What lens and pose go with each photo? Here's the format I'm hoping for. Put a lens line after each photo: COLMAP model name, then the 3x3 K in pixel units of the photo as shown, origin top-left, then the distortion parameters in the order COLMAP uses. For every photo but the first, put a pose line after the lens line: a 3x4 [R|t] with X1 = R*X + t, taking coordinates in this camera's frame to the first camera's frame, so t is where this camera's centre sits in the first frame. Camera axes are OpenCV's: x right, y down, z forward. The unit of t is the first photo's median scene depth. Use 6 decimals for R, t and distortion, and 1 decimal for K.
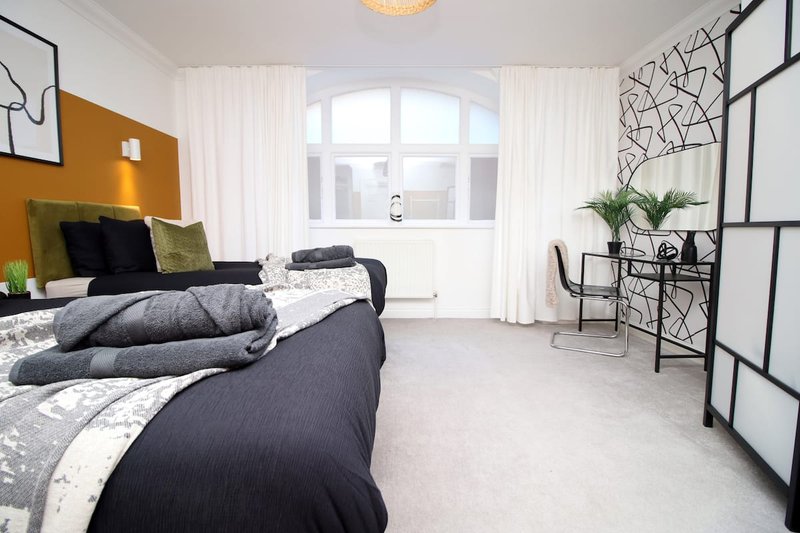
lens RADIAL K [[366.6, 0, 399.4], [0, 366.6, 263.2], [0, 0, 1]] dist [-0.010532, -0.004266]
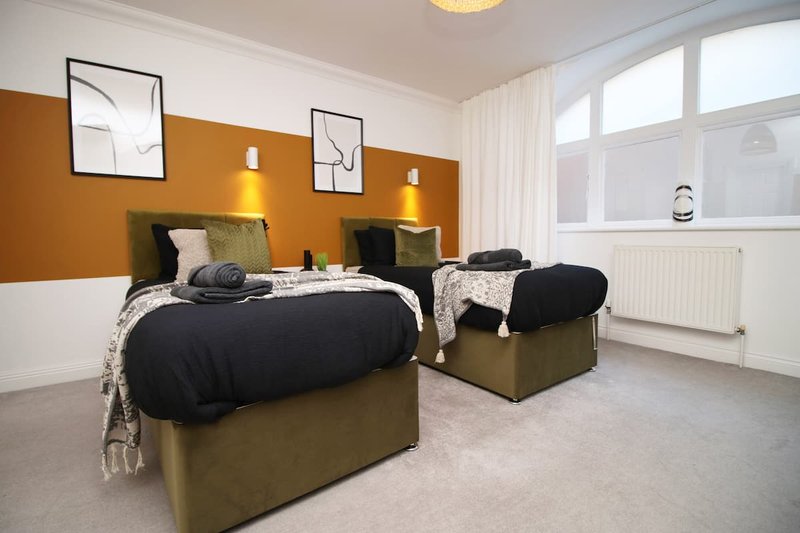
lens RADIAL K [[366.6, 0, 400.9], [0, 366.6, 264.0], [0, 0, 1]] dist [-0.010532, -0.004266]
pose [[0.587191, 0.052446, -0.807748, 0.455457], [-0.065683, 0.997695, 0.017031, -0.006080], [0.806779, 0.043055, 0.589282, 0.203172]]
